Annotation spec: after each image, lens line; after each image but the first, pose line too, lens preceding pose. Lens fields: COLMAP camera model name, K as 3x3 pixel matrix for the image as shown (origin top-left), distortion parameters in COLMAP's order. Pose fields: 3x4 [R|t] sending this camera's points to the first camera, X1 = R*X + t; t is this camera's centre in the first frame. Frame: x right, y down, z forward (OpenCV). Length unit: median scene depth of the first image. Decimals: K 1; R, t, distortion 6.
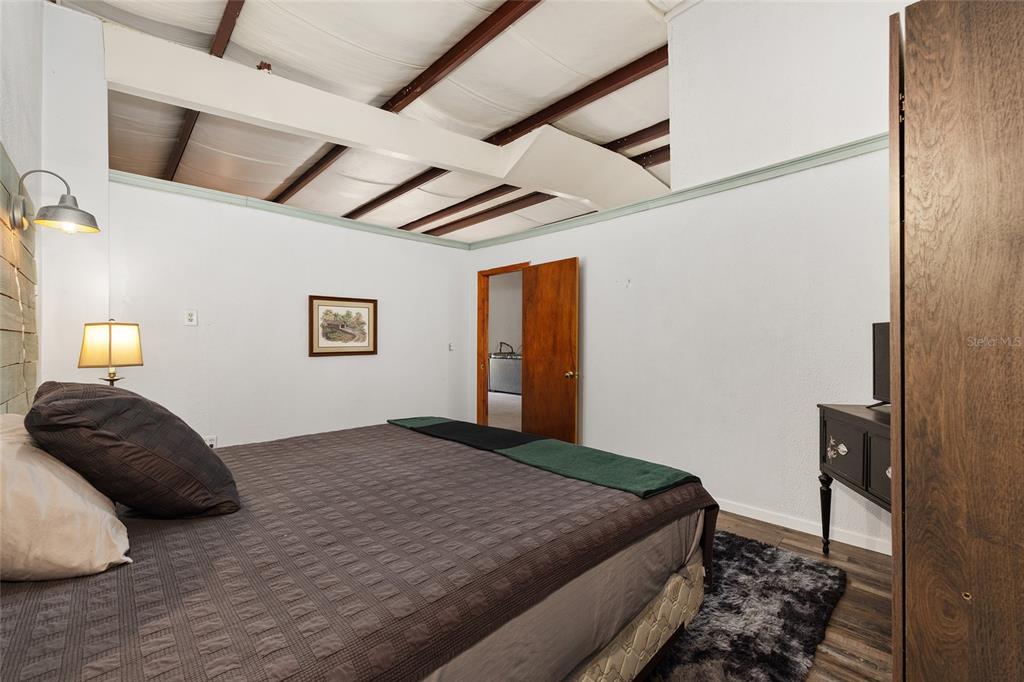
lens RADIAL K [[410.4, 0, 511.2], [0, 410.4, 337.1], [0, 0, 1]] dist [-0.002834, -0.000259]
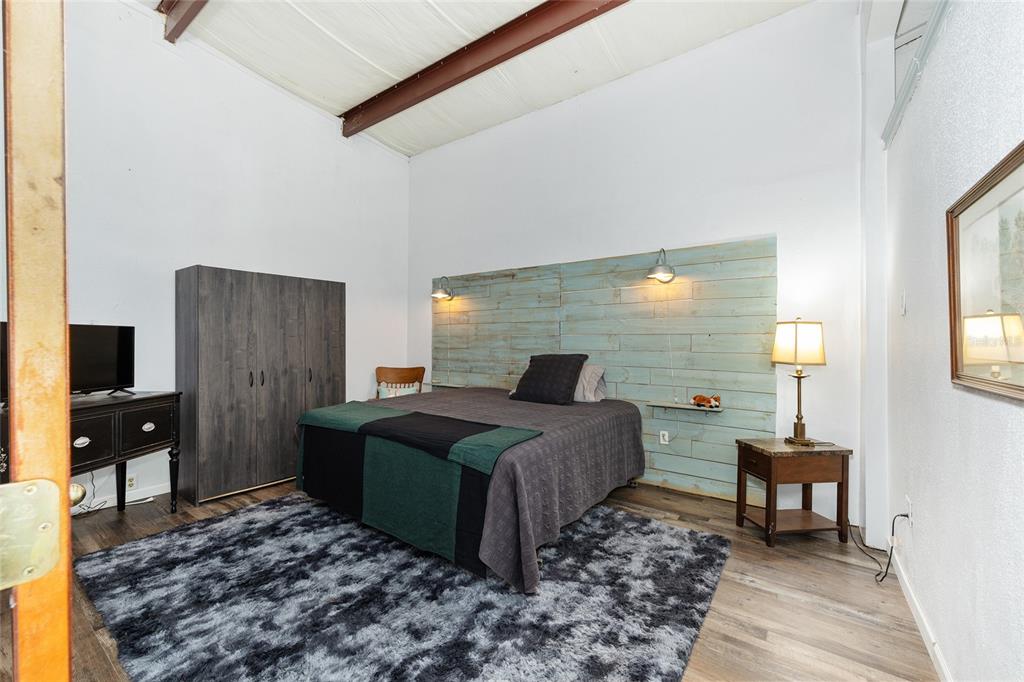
lens RADIAL K [[410.4, 0, 513.3], [0, 410.4, 340.3], [0, 0, 1]] dist [-0.002834, -0.000259]
pose [[-0.984783, 0.007146, -0.173641, -0.124461], [0.006144, 0.999961, 0.006307, 0.001673], [0.173679, 0.005144, -0.984789, 2.246449]]
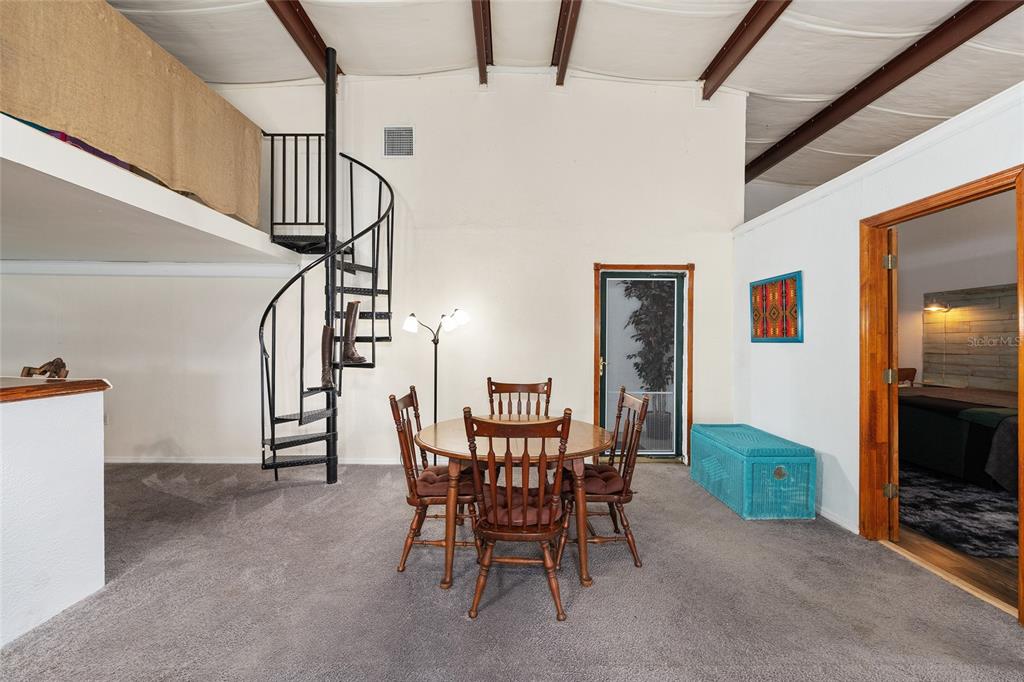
lens RADIAL K [[410.4, 0, 511.8], [0, 410.4, 343.7], [0, 0, 1]] dist [-0.002834, -0.000259]
pose [[-0.722652, 0.002523, 0.691208, 0.019445], [0.005800, 0.999980, 0.002413, -0.026888], [-0.691188, 0.005753, -0.722652, 3.688331]]
